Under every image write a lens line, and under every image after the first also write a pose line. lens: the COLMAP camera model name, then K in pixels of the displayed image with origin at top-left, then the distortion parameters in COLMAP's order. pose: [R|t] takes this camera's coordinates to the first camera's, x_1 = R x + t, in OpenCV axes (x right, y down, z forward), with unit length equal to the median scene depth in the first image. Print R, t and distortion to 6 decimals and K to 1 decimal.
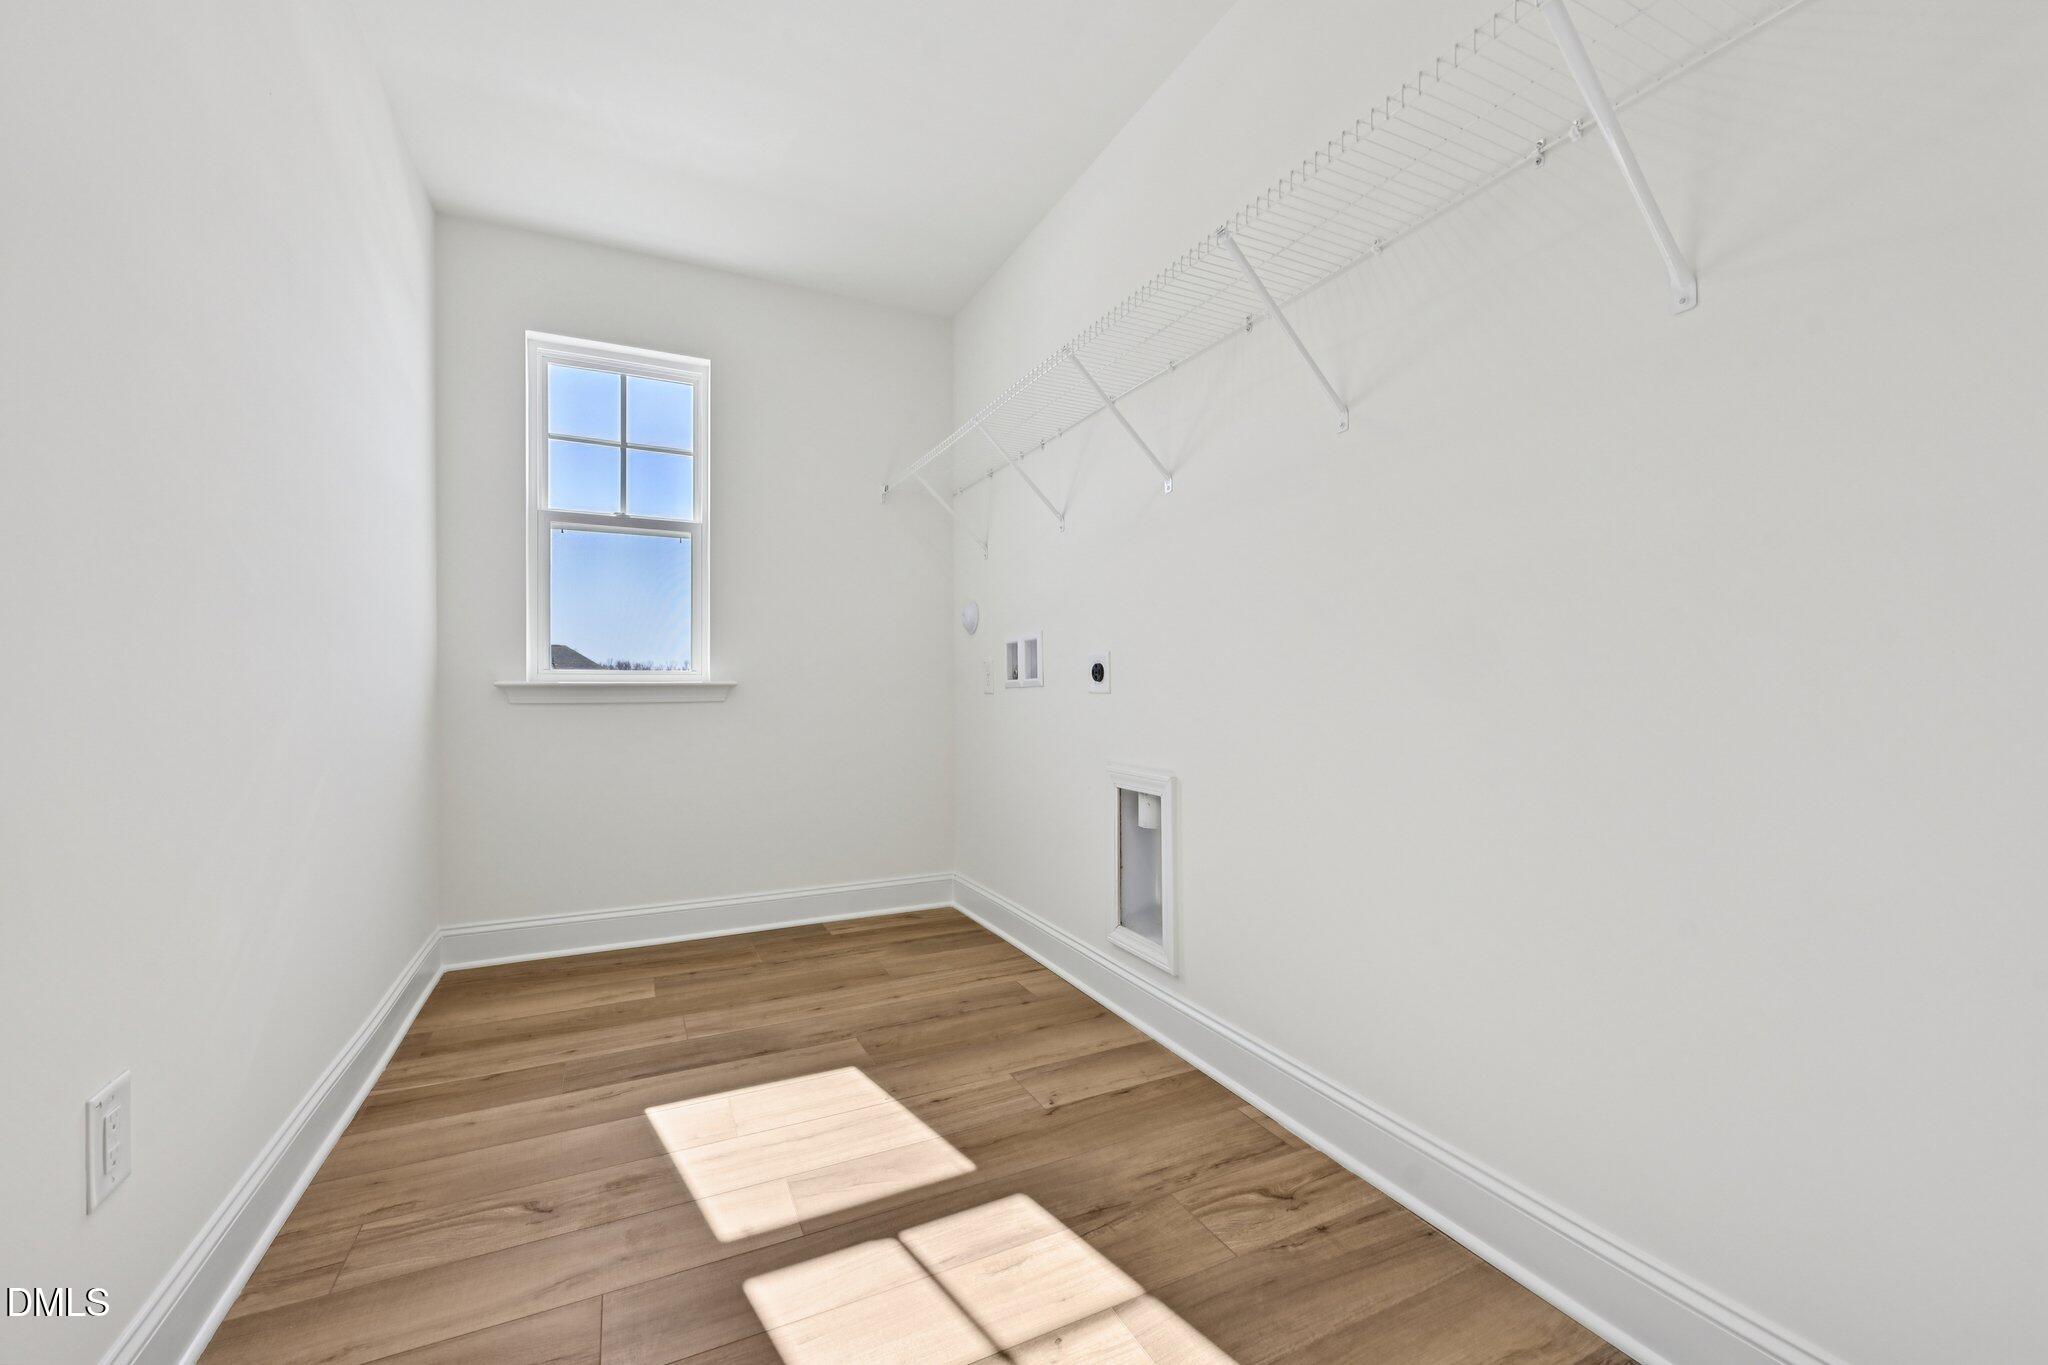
lens RADIAL K [[817.5, 0, 1017.5], [0, 817.5, 689.7], [0, 0, 1]] dist [-0.001805, -0.000446]
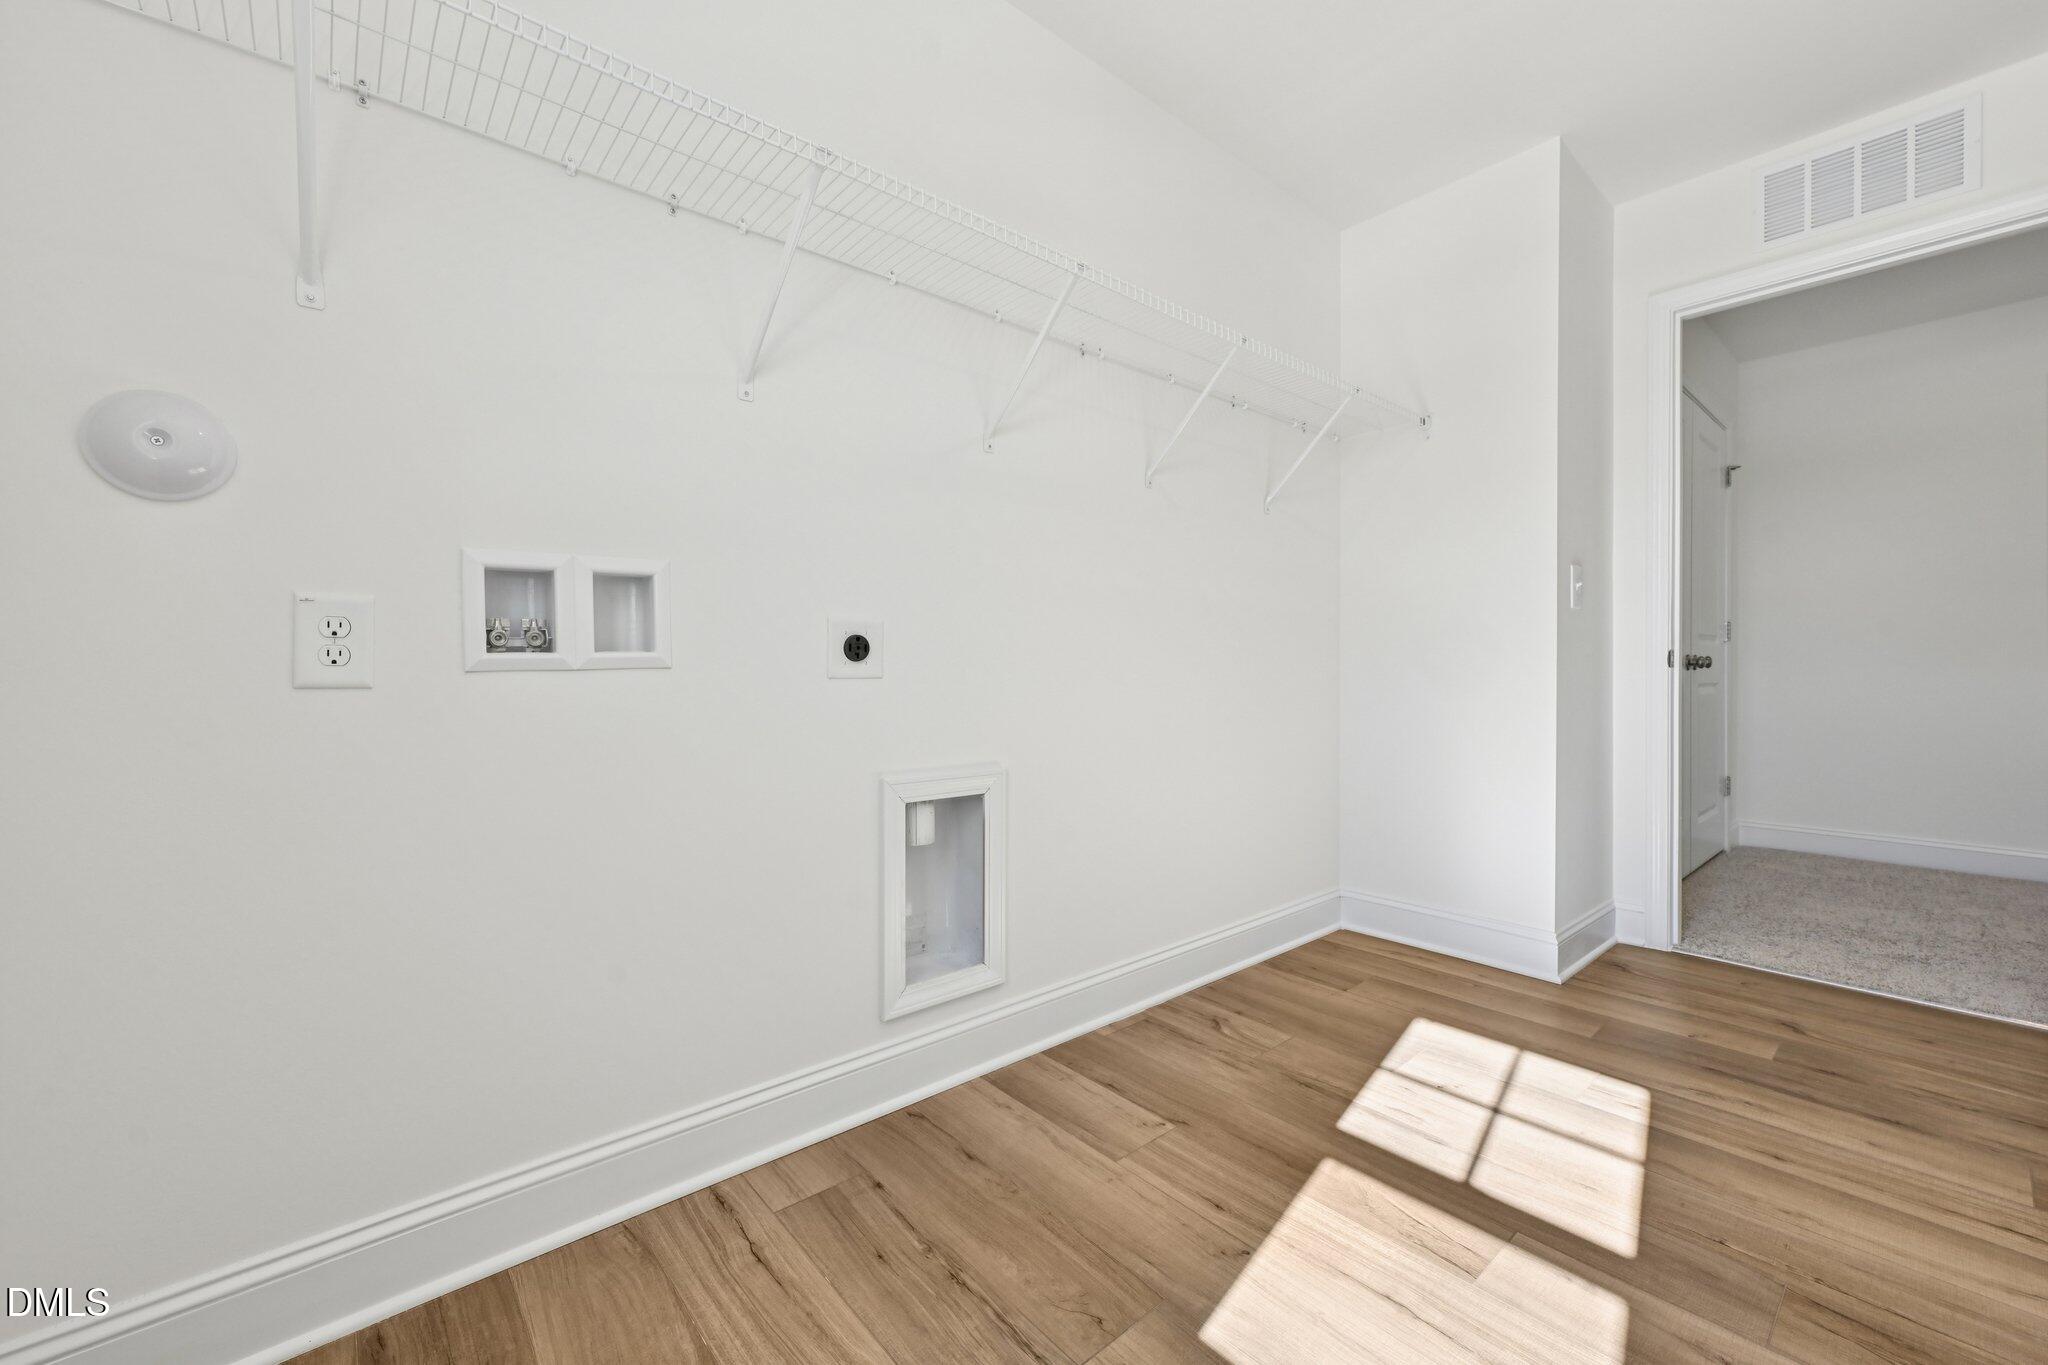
lens RADIAL K [[817.5, 0, 1017.5], [0, 817.5, 689.7], [0, 0, 1]] dist [-0.001805, -0.000446]
pose [[-0.254622, -0.017936, 0.966874, -0.773248], [0.007751, 0.999758, 0.020587, 0.000807], [-0.967010, 0.012736, -0.254421, 1.353020]]
